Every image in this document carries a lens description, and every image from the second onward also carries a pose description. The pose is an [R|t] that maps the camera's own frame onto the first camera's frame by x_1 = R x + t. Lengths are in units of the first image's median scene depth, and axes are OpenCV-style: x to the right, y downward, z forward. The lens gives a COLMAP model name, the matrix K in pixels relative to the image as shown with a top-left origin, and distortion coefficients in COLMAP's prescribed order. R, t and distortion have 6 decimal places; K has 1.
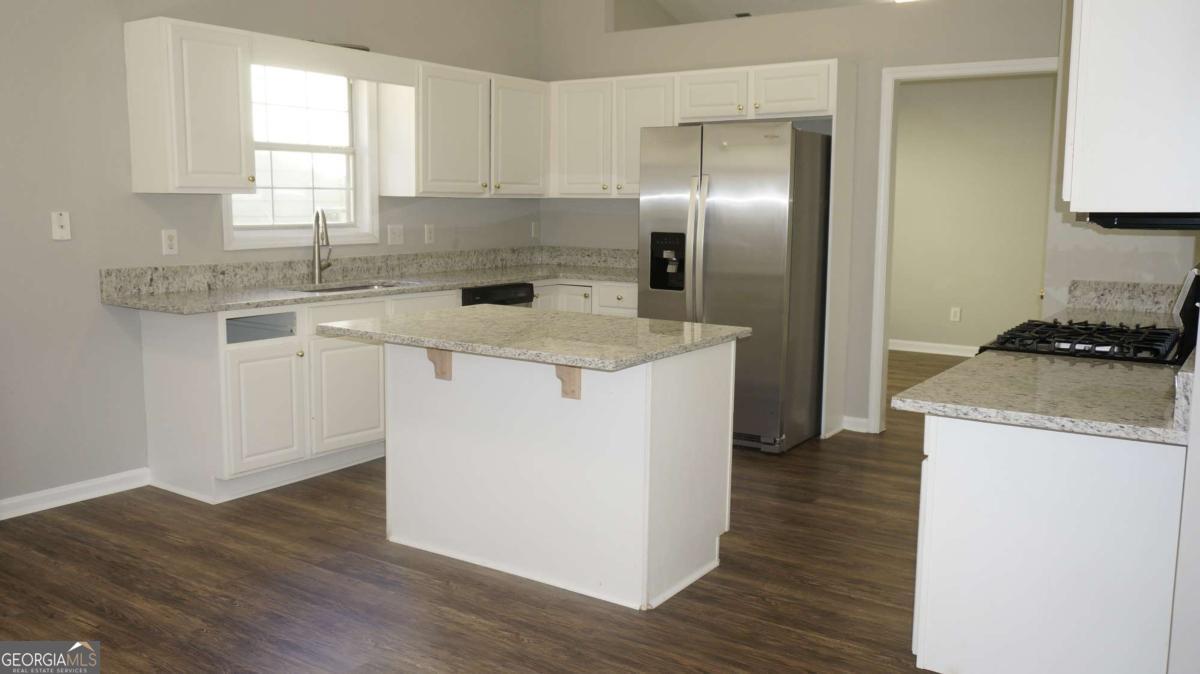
lens RADIAL K [[980.1, 0, 600.0], [0, 980.1, 337.0], [0, 0, 1]] dist [0.008094, 0.000375]
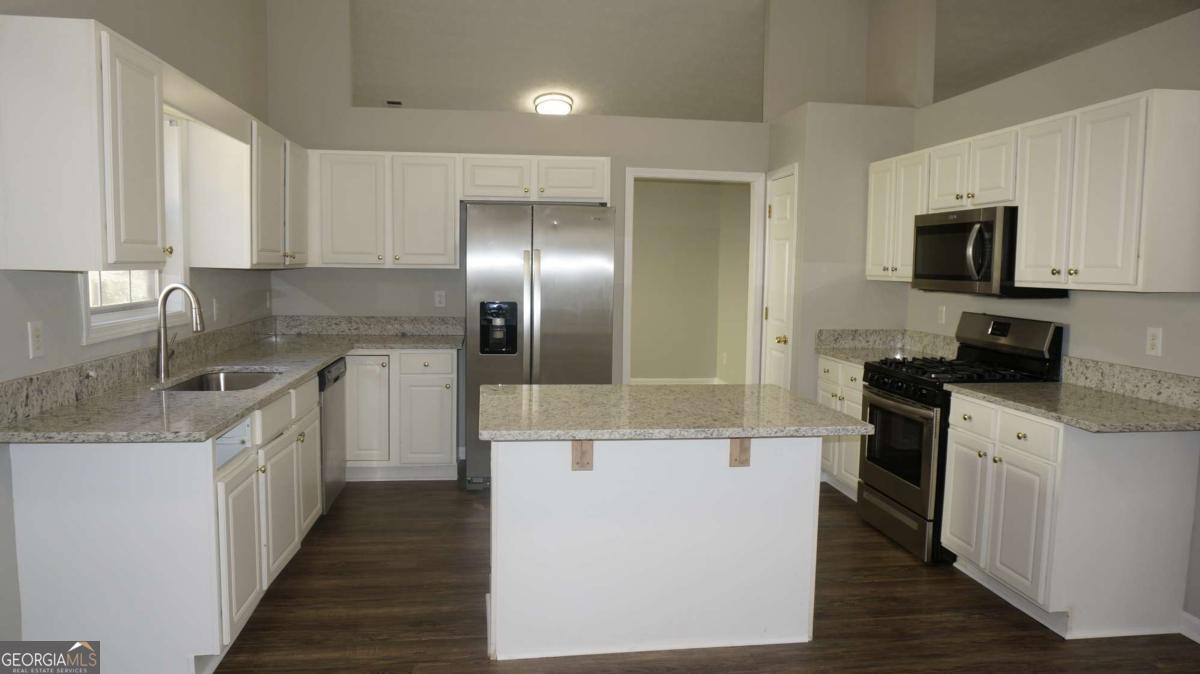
lens RADIAL K [[803.4, 0, 602.5], [0, 803.4, 328.8], [0, 0, 1]] dist [-0.109818, 0.163425]
pose [[0.741053, -0.050024, 0.669581, -0.490351], [0.083067, 0.996390, -0.017493, -0.058024], [-0.666289, 0.068583, 0.742533, 0.305074]]
